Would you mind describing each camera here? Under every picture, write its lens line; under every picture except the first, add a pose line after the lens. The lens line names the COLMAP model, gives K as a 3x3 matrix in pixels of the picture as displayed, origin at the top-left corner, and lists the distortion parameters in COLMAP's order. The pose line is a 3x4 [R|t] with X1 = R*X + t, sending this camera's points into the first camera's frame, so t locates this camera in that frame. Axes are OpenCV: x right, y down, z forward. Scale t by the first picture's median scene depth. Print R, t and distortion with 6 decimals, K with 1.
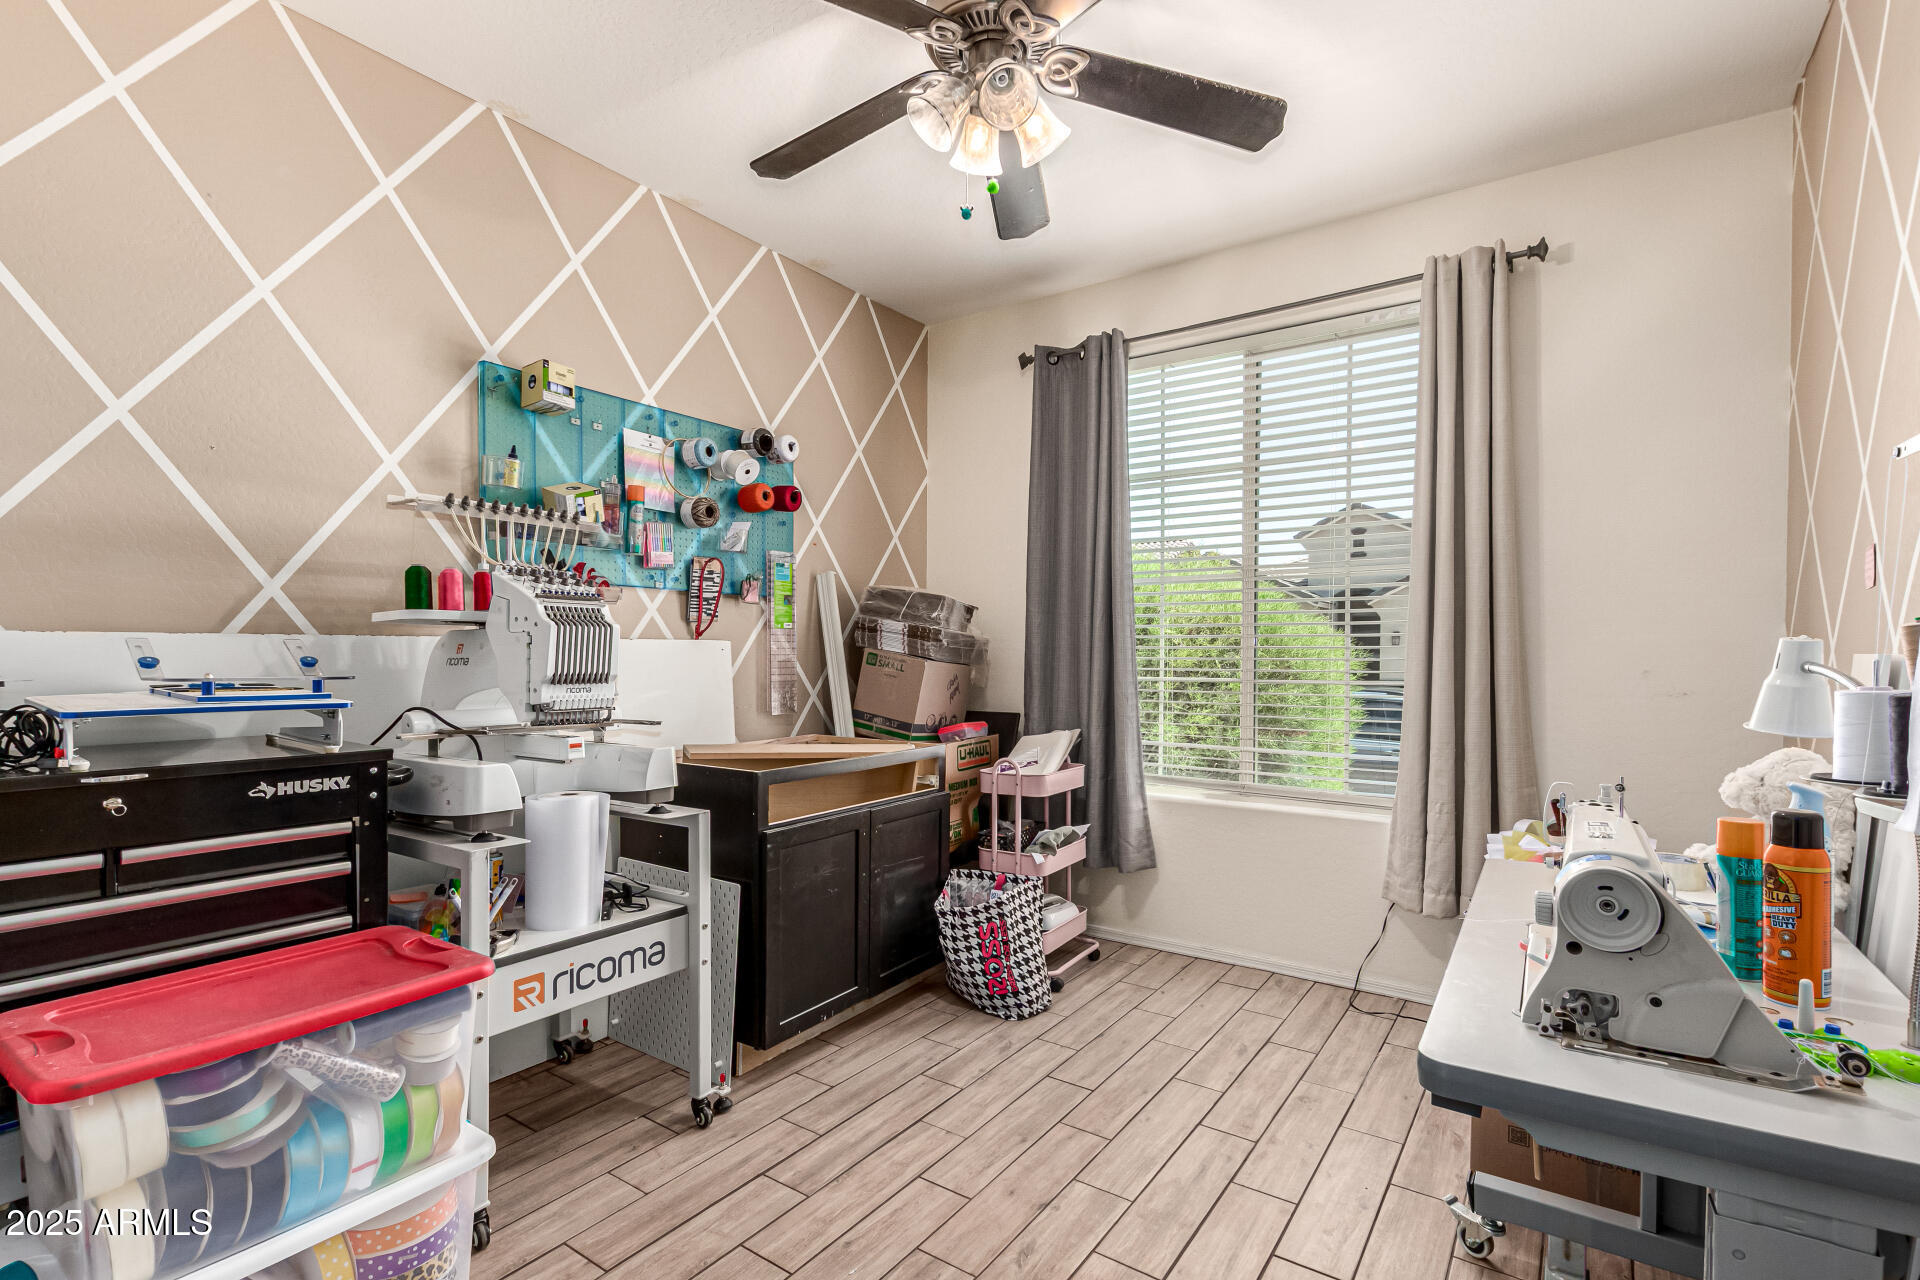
lens RADIAL K [[893.2, 0, 960.6], [0, 893.2, 657.7], [0, 0, 1]] dist [0.005994, 0.000396]
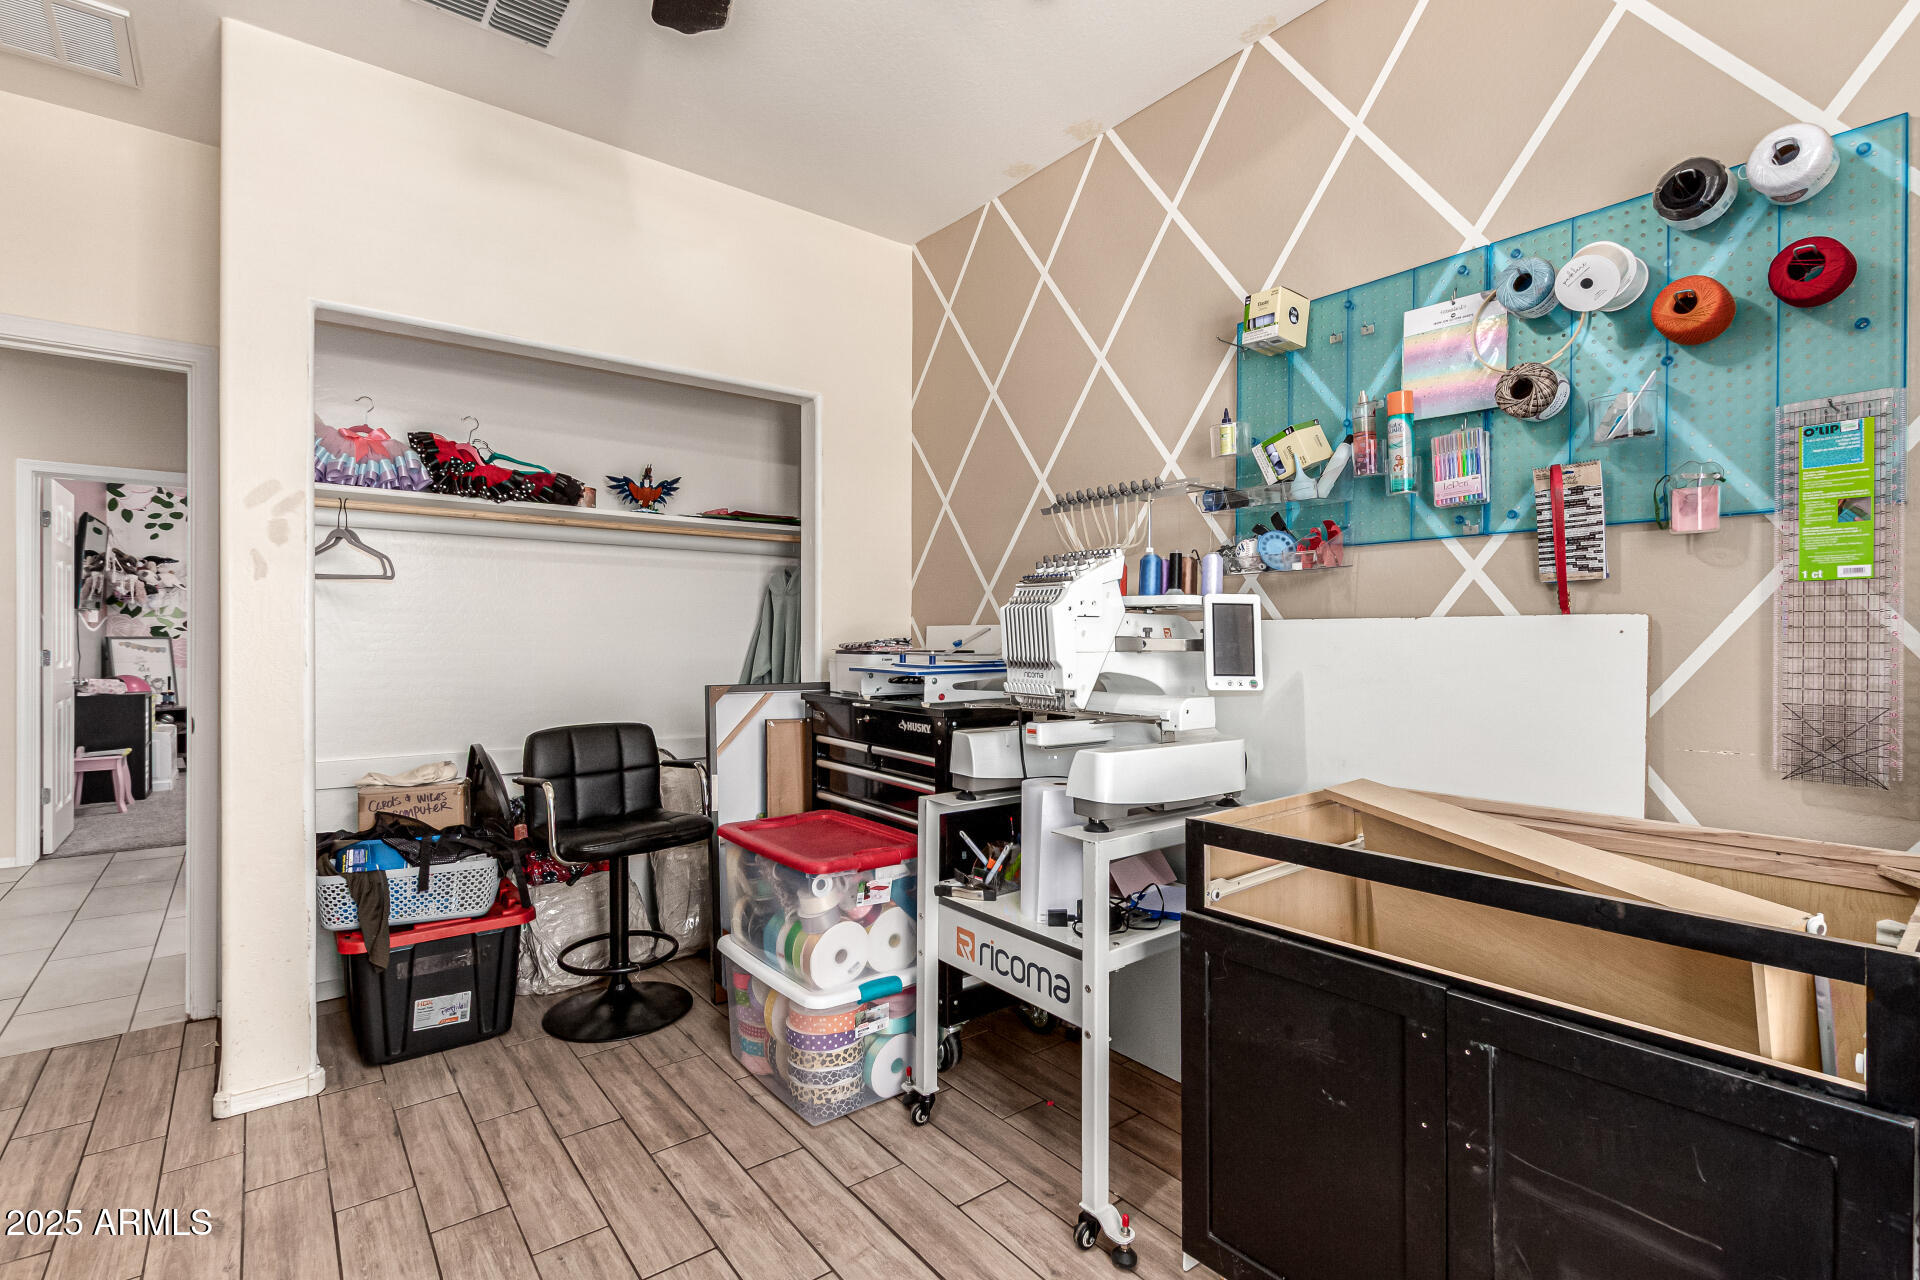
lens RADIAL K [[893.2, 0, 961.8], [0, 893.2, 625.2], [0, 0, 1]] dist [0.005994, 0.000396]
pose [[-0.293441, -0.010350, -0.955921, 0.511602], [-0.003839, 0.999946, -0.009648, -0.008915], [0.955969, 0.000838, -0.293465, 1.162457]]
